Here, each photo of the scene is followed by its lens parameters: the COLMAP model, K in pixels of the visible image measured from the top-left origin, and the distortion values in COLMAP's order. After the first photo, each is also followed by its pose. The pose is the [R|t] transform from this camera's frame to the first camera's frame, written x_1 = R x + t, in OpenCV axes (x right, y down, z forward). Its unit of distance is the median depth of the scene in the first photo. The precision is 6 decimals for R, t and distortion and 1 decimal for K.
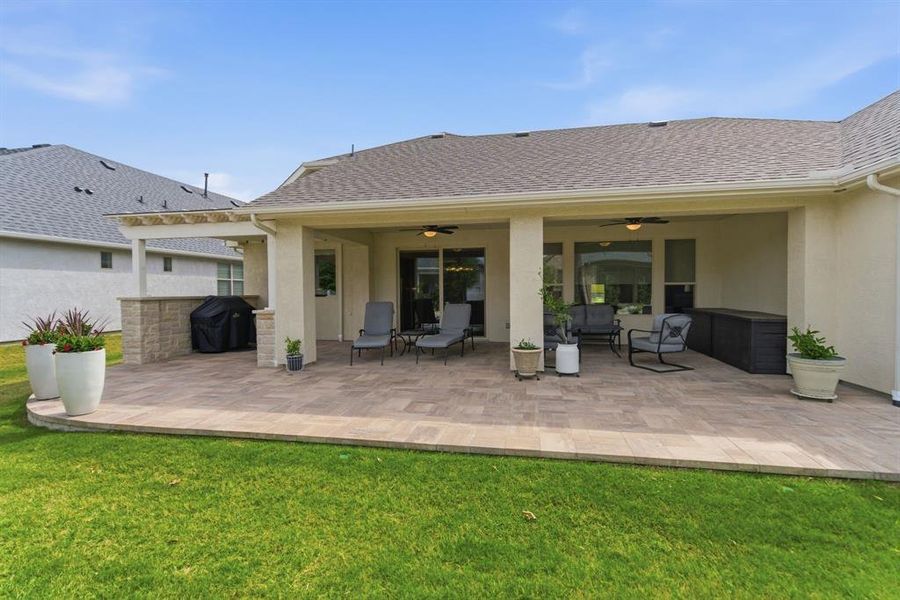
lens RADIAL K [[441.1, 0, 441.1], [0, 441.1, 300.1], [0, 0, 1]] dist [0.005348, 0.000299]
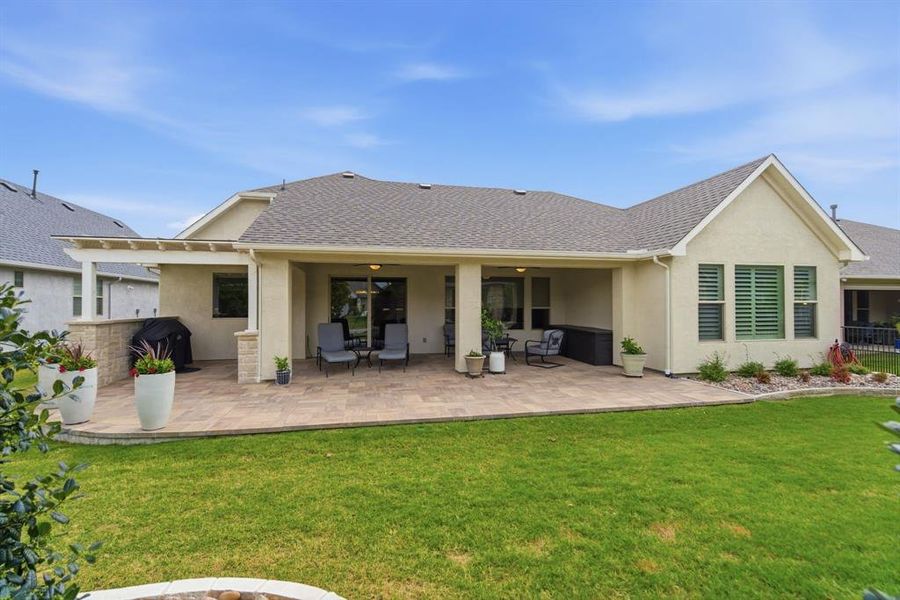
lens RADIAL K [[431.0, 0, 451.3], [0, 431.0, 298.7], [0, 0, 1]] dist [0.001934, -0.000896]
pose [[0.914778, 0.011965, 0.403780, -0.387865], [0.002508, 0.999374, -0.035297, -0.023765], [-0.403949, 0.033302, 0.914175, -0.224075]]
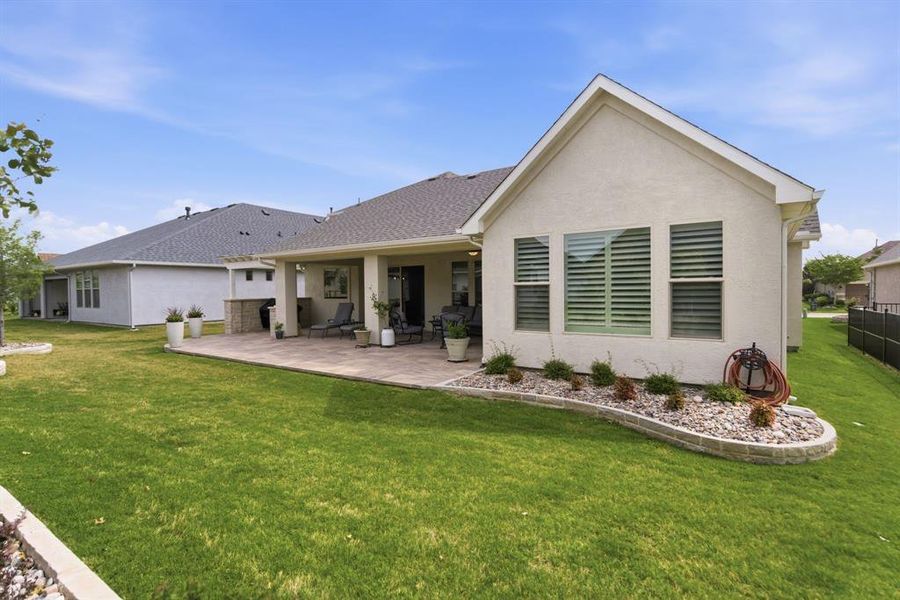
lens RADIAL K [[441.1, 0, 441.1], [0, 441.1, 300.1], [0, 0, 1]] dist [0.005348, 0.000299]
pose [[0.915384, 0.004152, -0.402561, 1.049009], [0.001075, 0.999918, 0.012759, -0.030821], [0.402581, -0.012112, 0.915304, -0.439953]]
